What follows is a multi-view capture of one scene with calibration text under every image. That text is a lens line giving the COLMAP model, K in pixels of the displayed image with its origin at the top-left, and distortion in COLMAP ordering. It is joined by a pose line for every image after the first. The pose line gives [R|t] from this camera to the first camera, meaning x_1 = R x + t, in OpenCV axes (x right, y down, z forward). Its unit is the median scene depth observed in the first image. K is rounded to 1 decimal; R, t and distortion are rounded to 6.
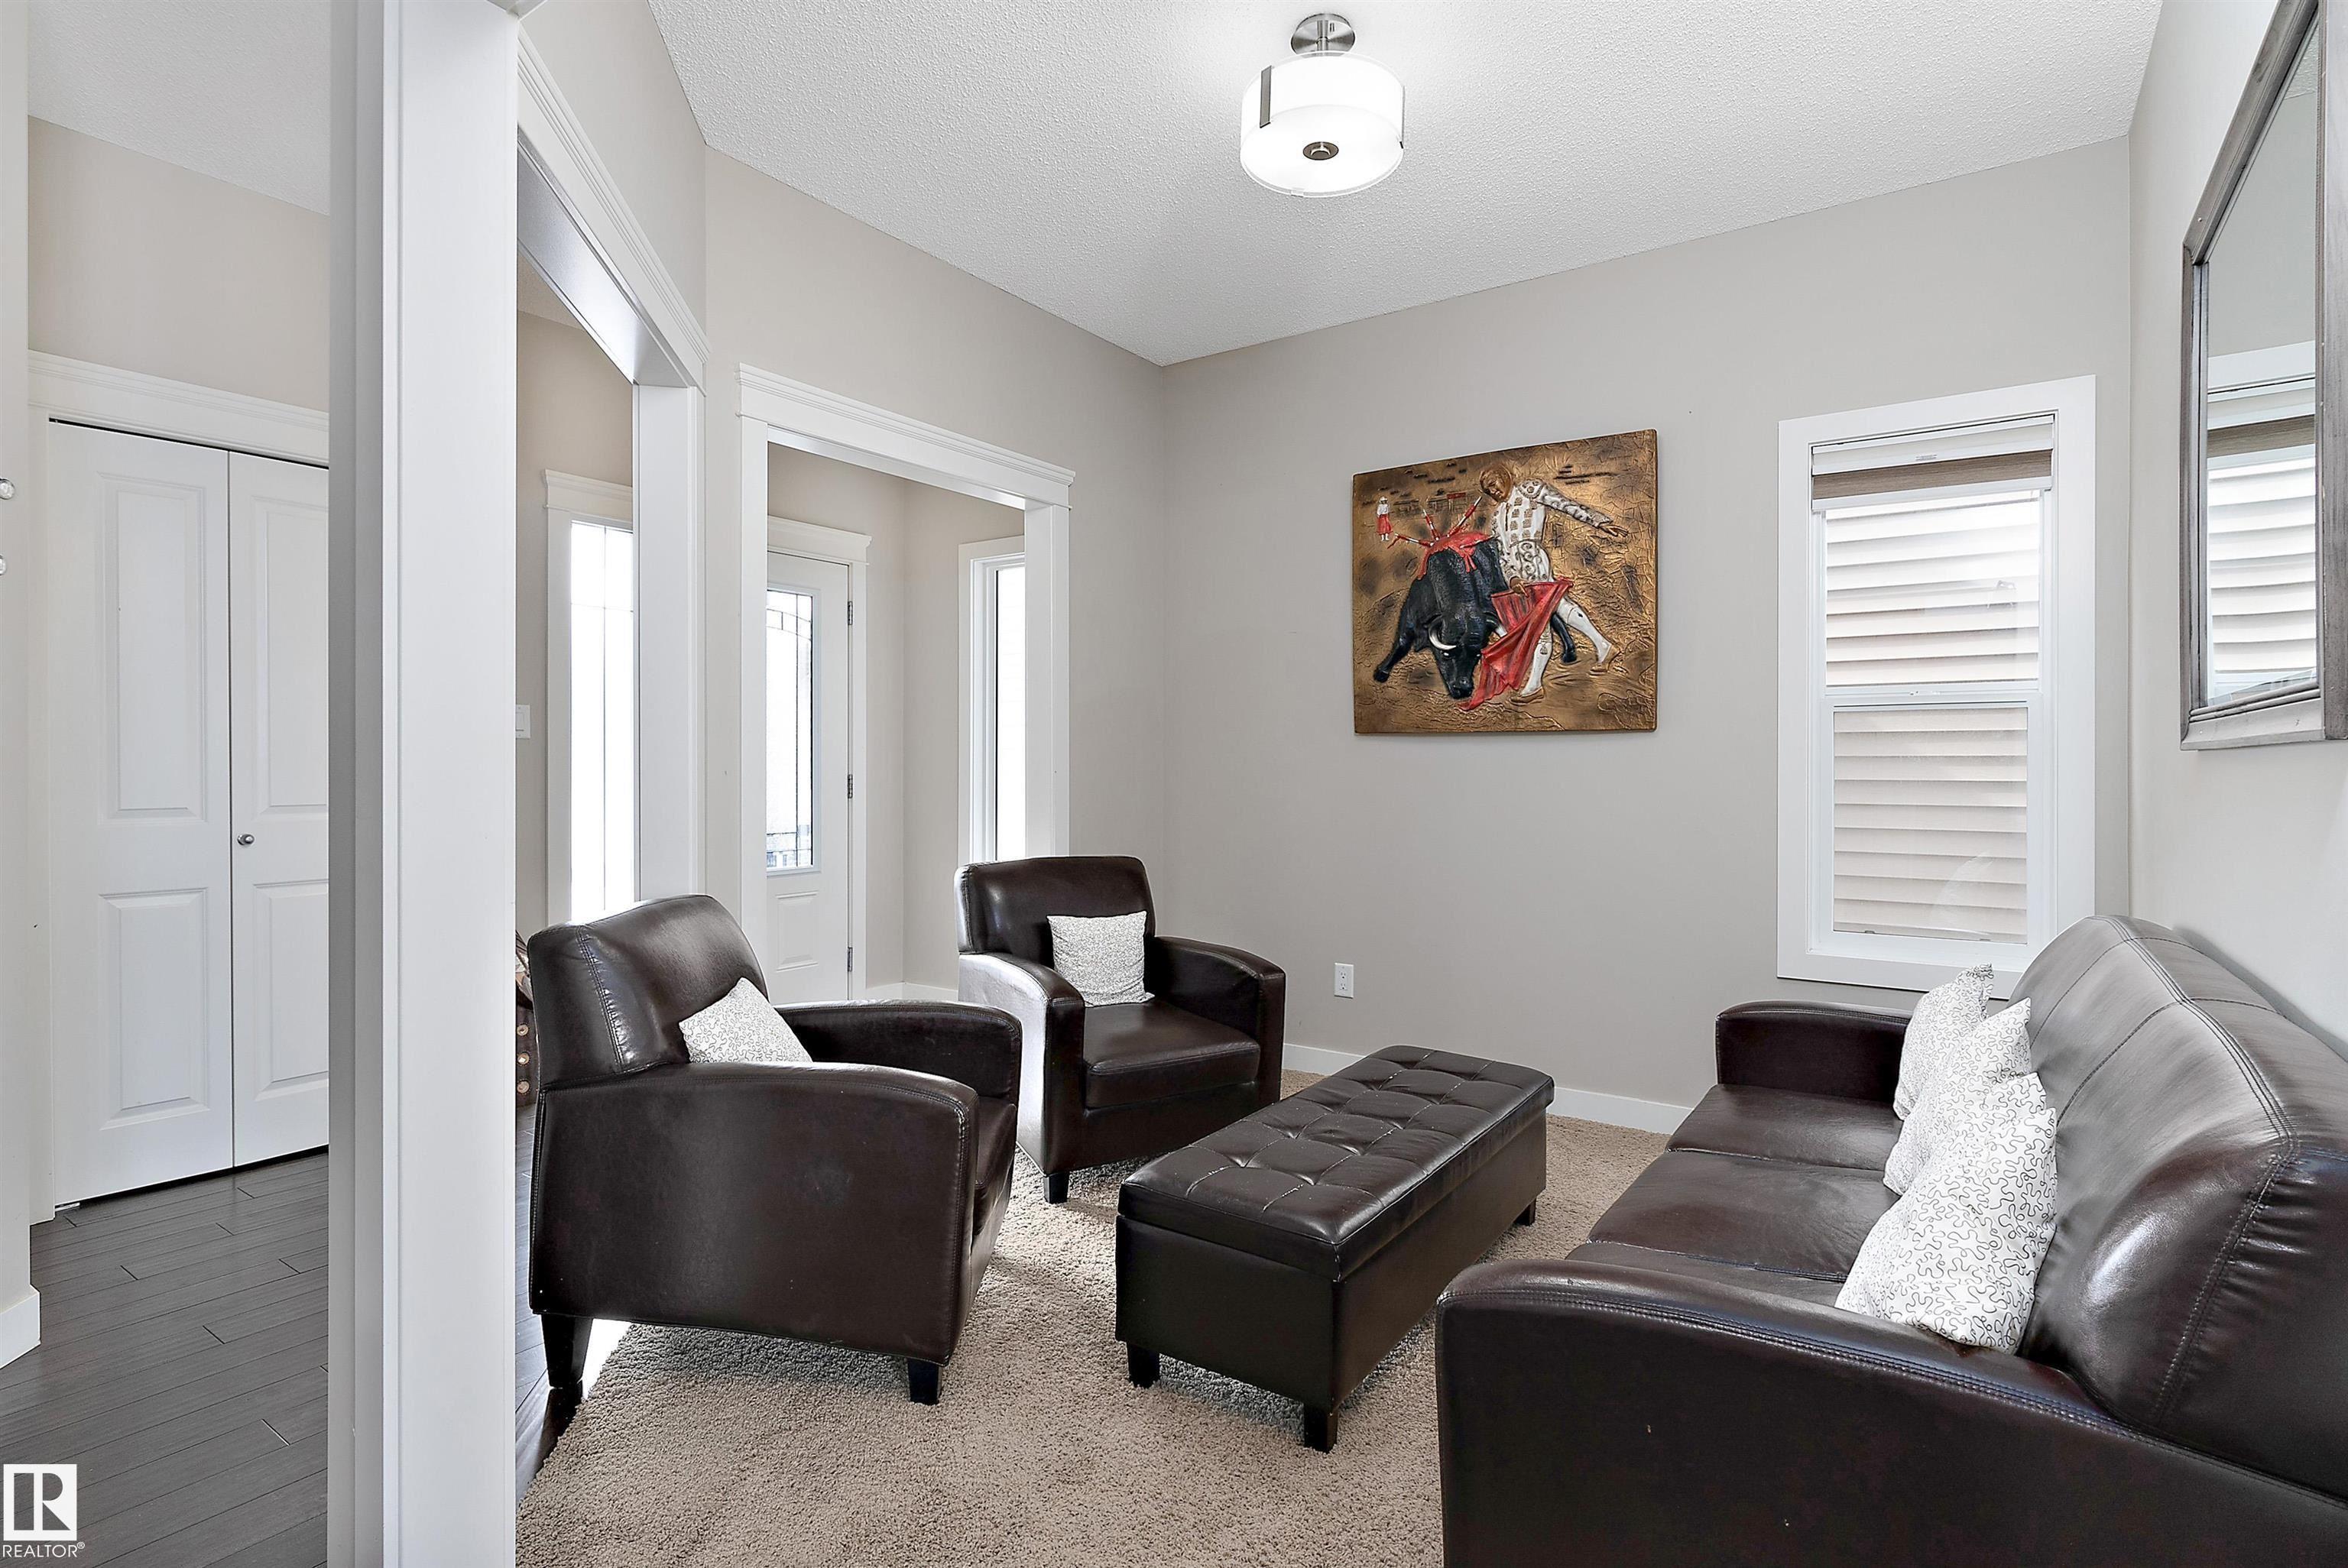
lens RADIAL K [[1158.0, 0, 1178.4], [0, 1158.0, 755.0], [0, 0, 1]] dist [-0.001015, -0.000357]
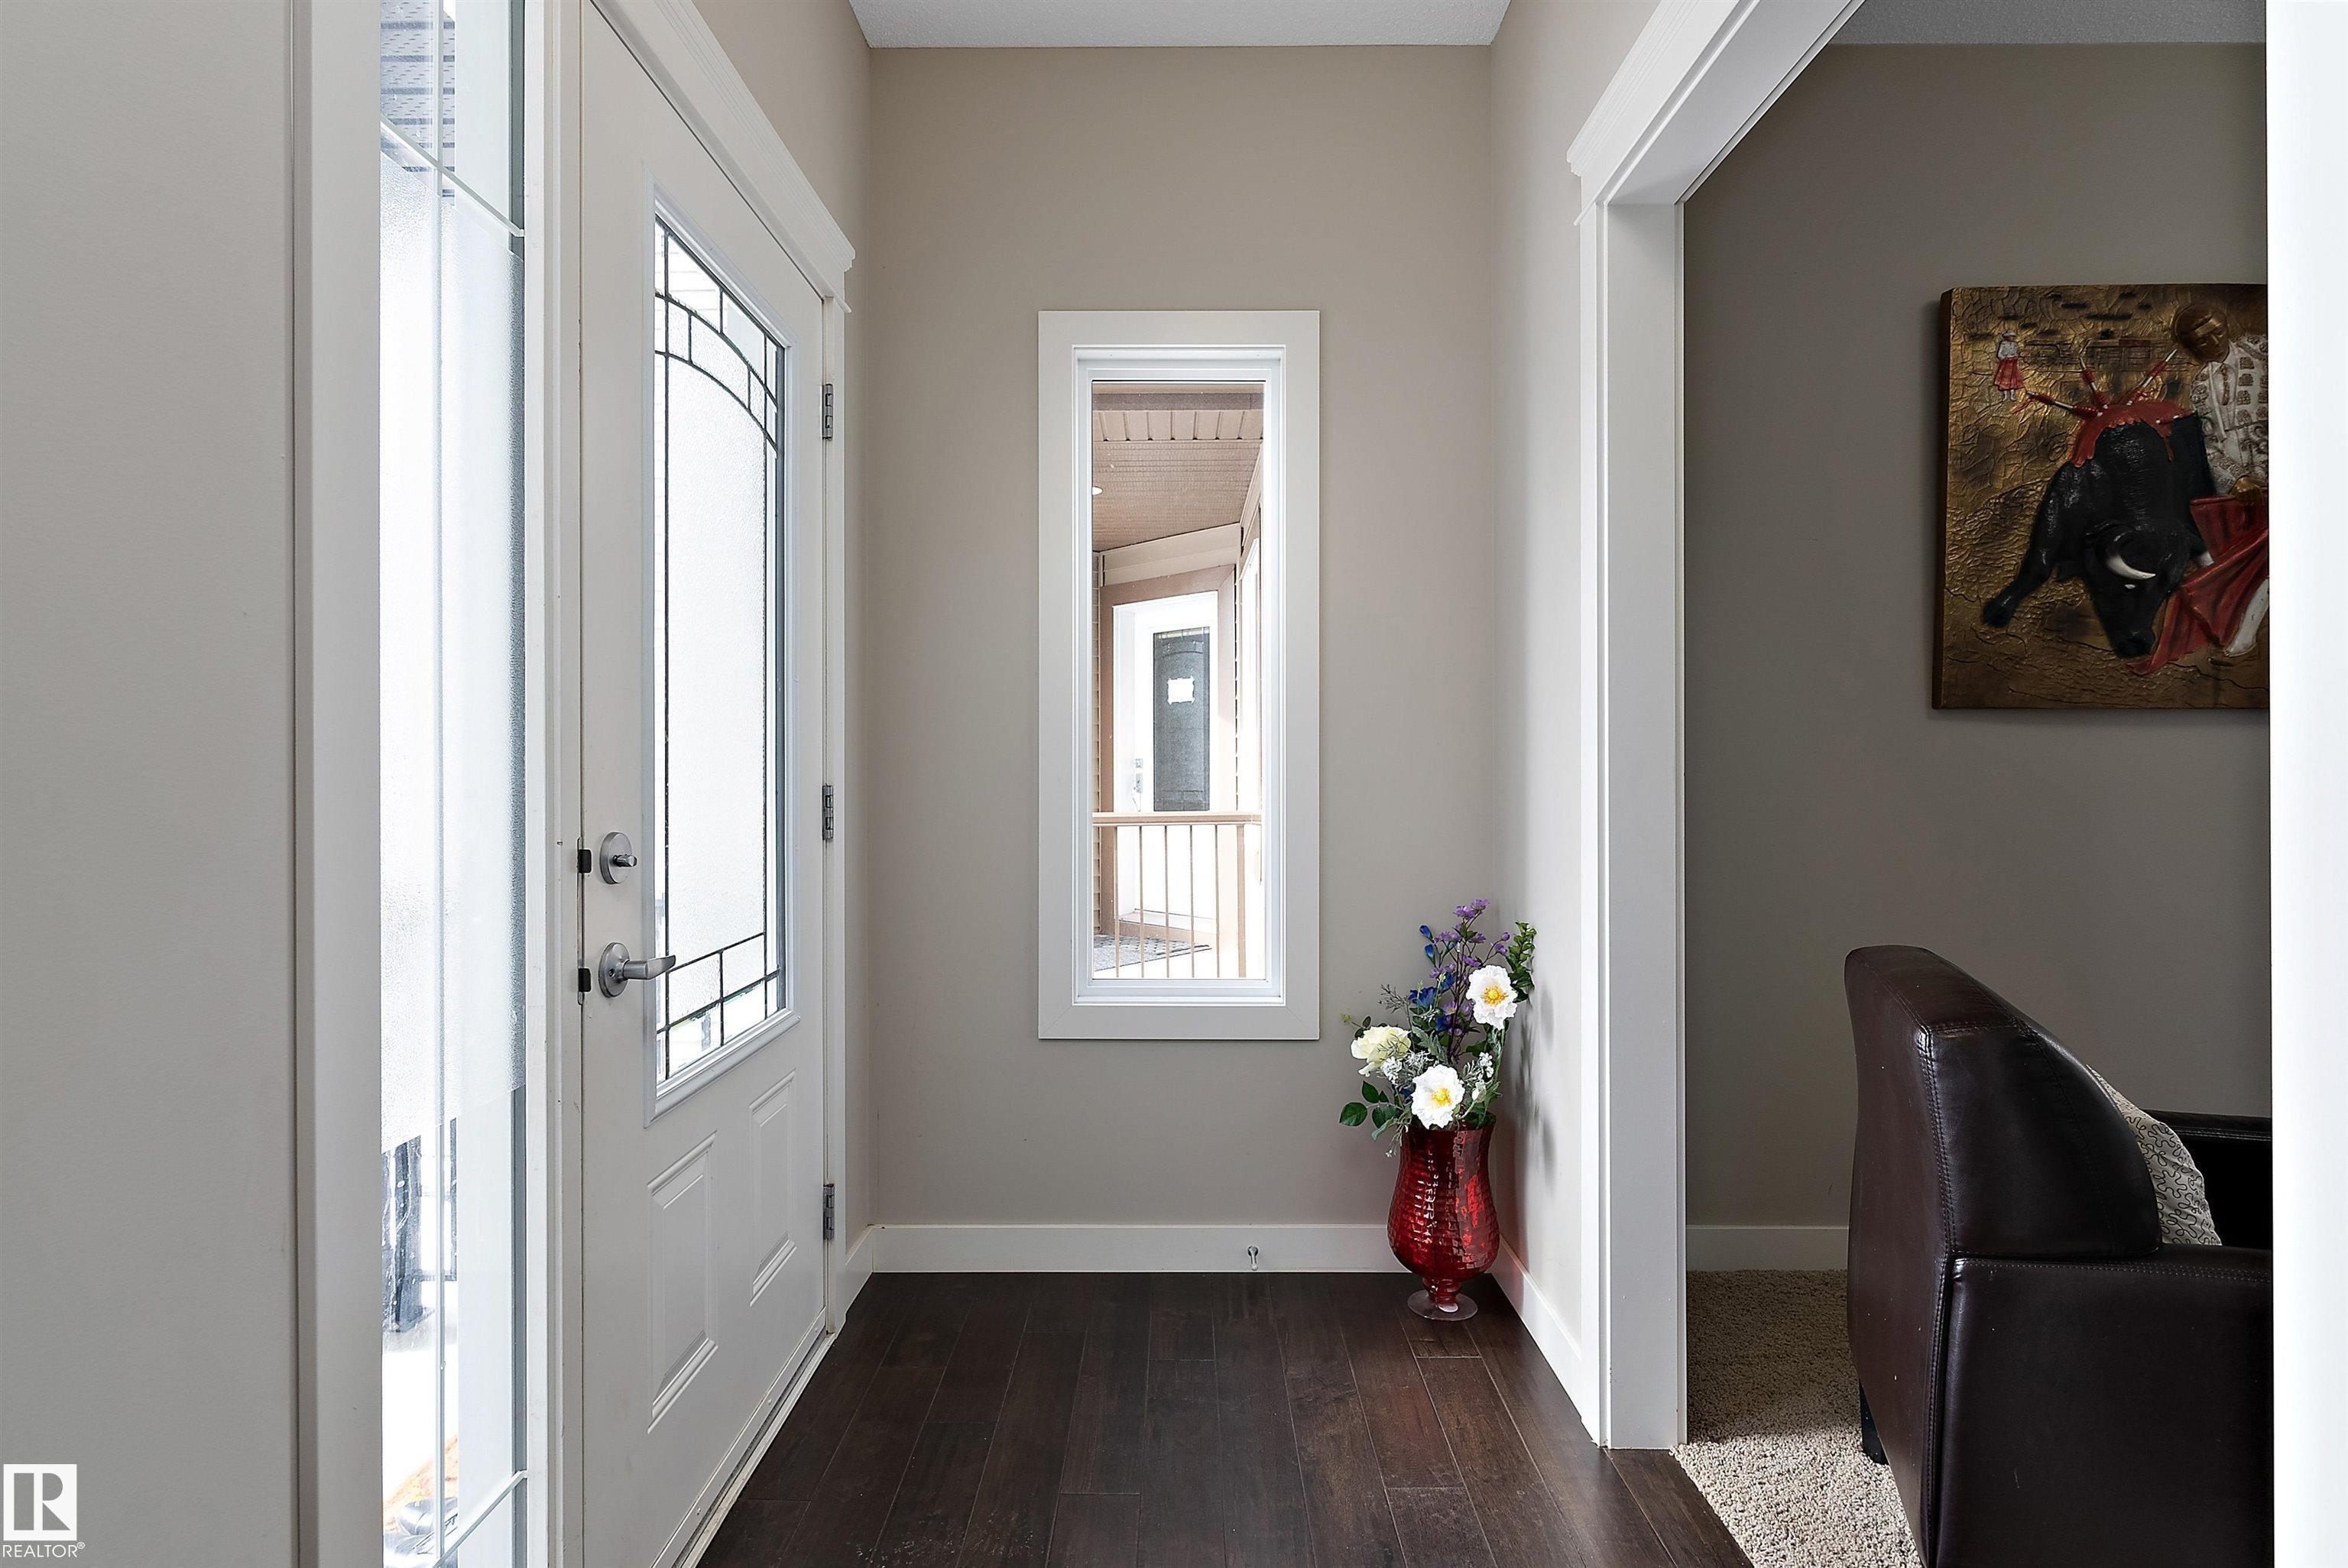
lens RADIAL K [[1158.0, 0, 1178.4], [0, 1158.0, 755.0], [0, 0, 1]] dist [-0.001015, -0.000357]
pose [[0.824076, 0.000427, 0.566478, -0.561309], [-0.001625, 0.999997, 0.001610, 0.006412], [-0.566476, -0.002247, 0.824075, 0.759483]]
